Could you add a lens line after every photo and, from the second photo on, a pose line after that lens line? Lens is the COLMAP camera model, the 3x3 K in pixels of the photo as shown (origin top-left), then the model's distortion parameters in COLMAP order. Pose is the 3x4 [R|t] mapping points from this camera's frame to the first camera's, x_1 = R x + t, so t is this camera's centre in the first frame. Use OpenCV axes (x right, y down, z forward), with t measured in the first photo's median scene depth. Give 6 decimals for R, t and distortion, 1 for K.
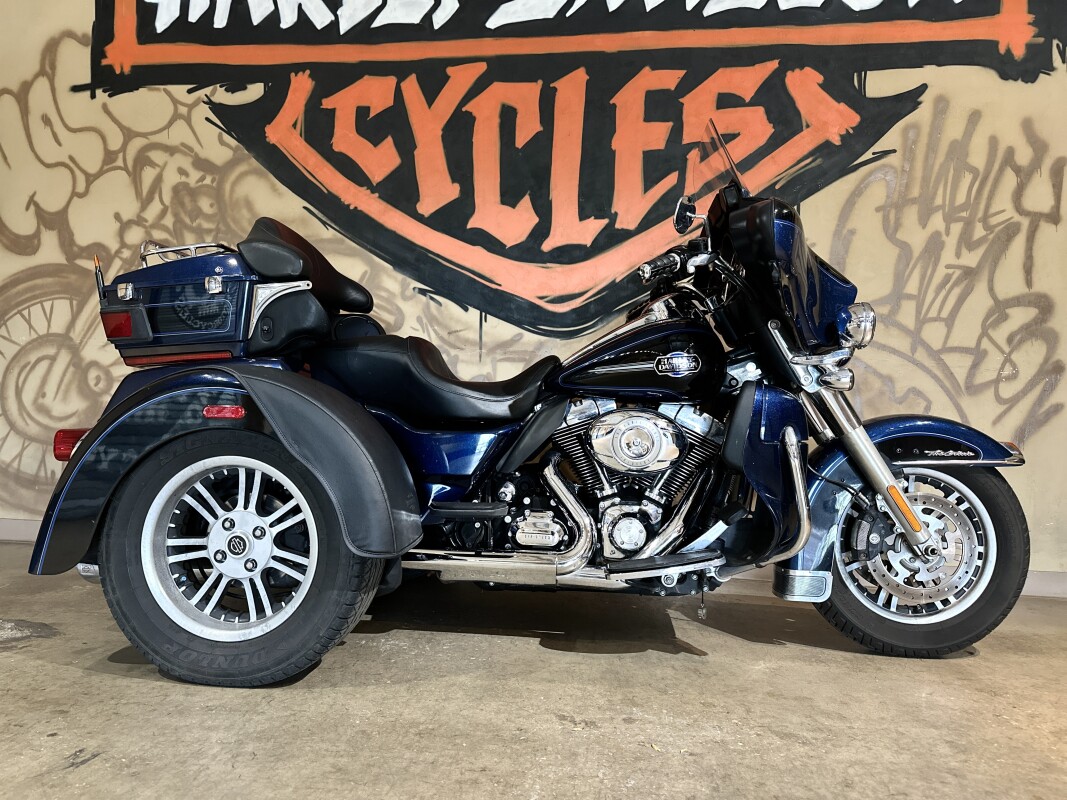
lens RADIAL K [[745.7, 0, 533.5], [0, 745.7, 400.0], [0, 0, 1]] dist [-0.010894, -0.006555]
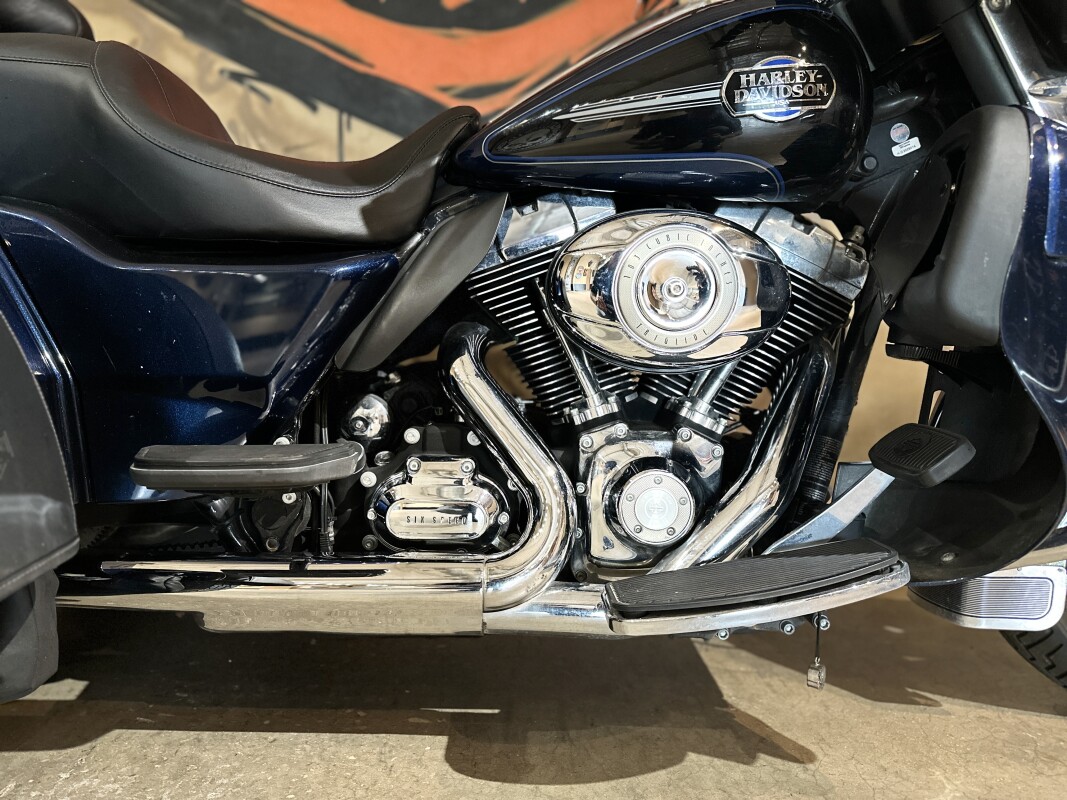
lens RADIAL K [[745.7, 0, 533.5], [0, 745.7, 400.0], [0, 0, 1]] dist [-0.010894, -0.006555]
pose [[0.993187, -0.021008, 0.114623, 0.012009], [0.009727, 0.995128, 0.098106, 0.073340], [-0.116125, -0.096323, 0.988553, 0.570251]]
